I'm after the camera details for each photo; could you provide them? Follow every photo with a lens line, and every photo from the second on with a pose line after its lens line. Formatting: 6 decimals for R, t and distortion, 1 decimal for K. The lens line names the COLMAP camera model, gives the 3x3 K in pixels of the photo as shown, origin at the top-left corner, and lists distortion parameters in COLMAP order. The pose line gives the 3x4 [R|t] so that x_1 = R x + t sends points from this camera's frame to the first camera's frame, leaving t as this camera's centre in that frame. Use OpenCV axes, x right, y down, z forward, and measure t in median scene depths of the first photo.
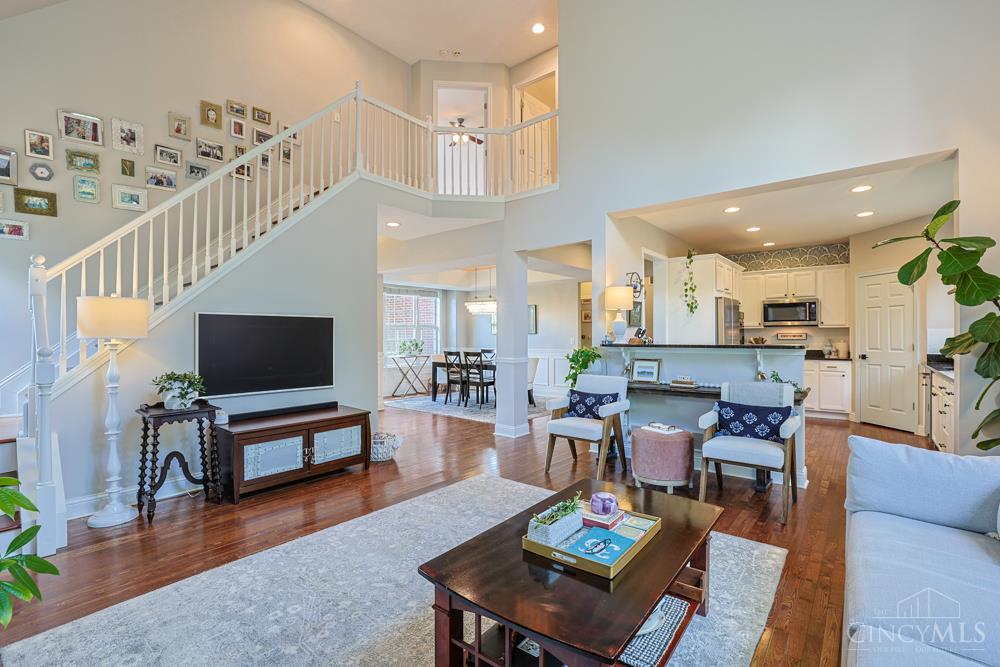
lens RADIAL K [[442.1, 0, 498.1], [0, 442.1, 333.5], [0, 0, 1]] dist [-0.048008, 0.016398]
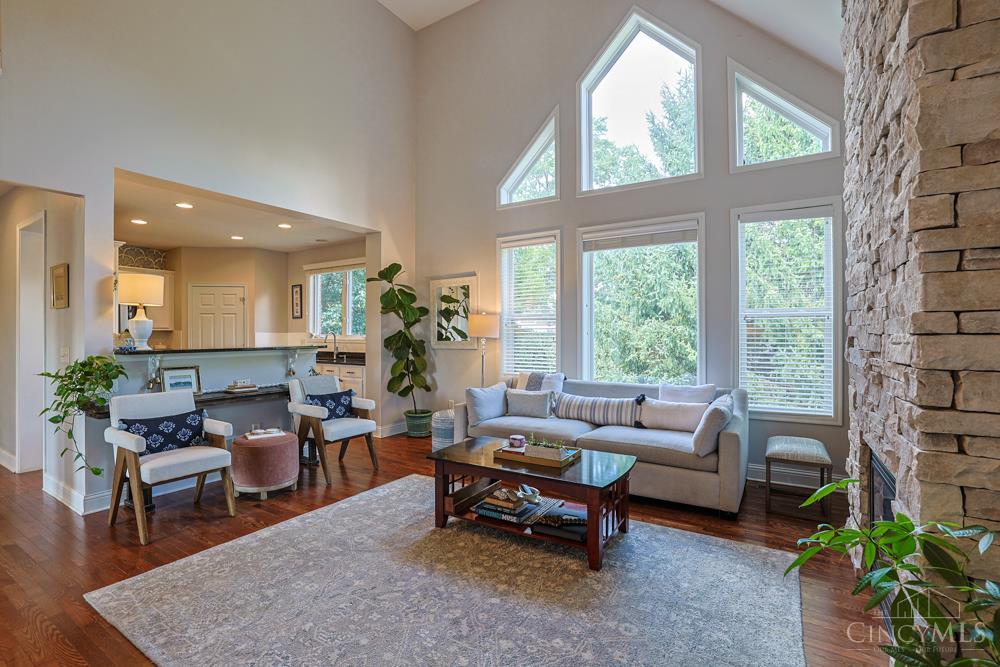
lens RADIAL K [[442.1, 0, 498.1], [0, 442.1, 333.5], [0, 0, 1]] dist [-0.048008, 0.016398]
pose [[-0.108830, 0.005577, 0.994045, -0.551648], [0.000460, 0.999984, -0.005560, -0.001090], [-0.994060, -0.000148, -0.108830, 0.497367]]
